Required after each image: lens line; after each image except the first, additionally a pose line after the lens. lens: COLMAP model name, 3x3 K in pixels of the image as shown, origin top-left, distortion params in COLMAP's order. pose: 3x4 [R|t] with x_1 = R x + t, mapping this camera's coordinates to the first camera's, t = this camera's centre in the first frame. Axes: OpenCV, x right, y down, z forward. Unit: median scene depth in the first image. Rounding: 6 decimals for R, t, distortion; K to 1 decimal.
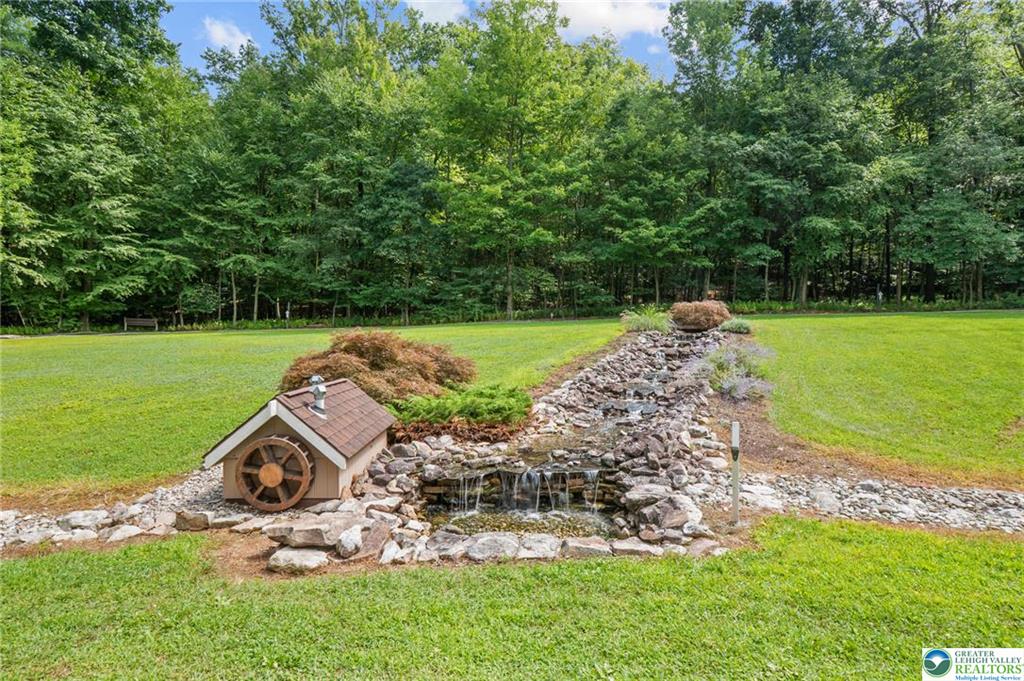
lens RADIAL K [[560.1, 0, 512.8], [0, 560.1, 343.4], [0, 0, 1]] dist [0.001805, 0.000174]
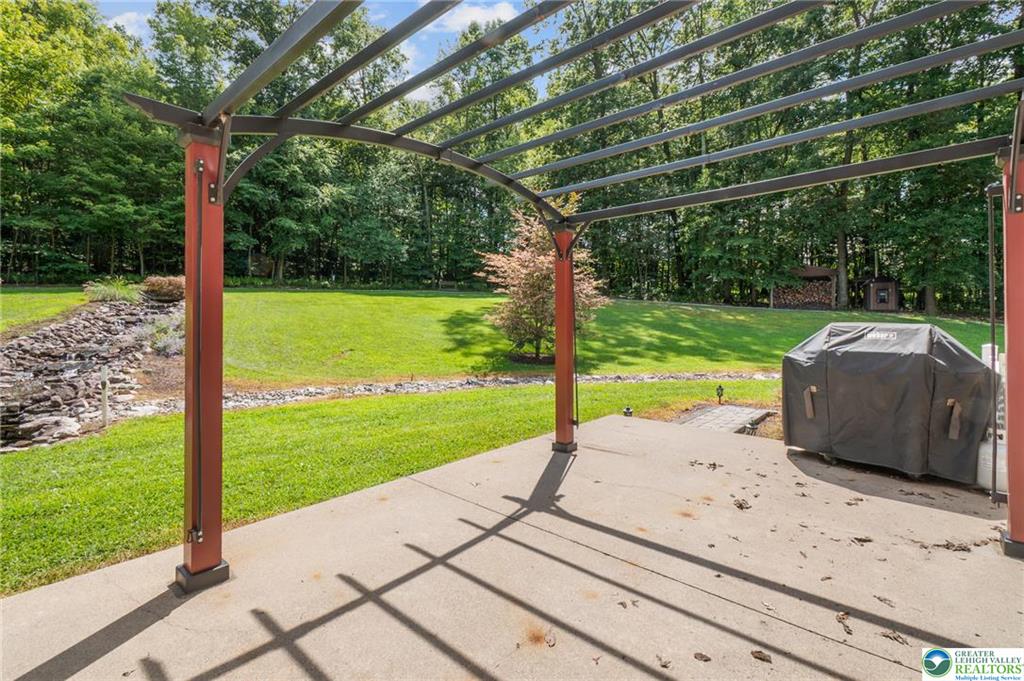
lens RADIAL K [[454.5, 0, 492.8], [0, 454.5, 318.4], [0, 0, 1]] dist [0.004893, -0.003401]
pose [[0.641553, -0.012552, 0.766976, 0.017478], [-0.002432, 0.999828, 0.018397, -0.004238], [-0.767075, -0.013668, 0.641412, -0.118414]]
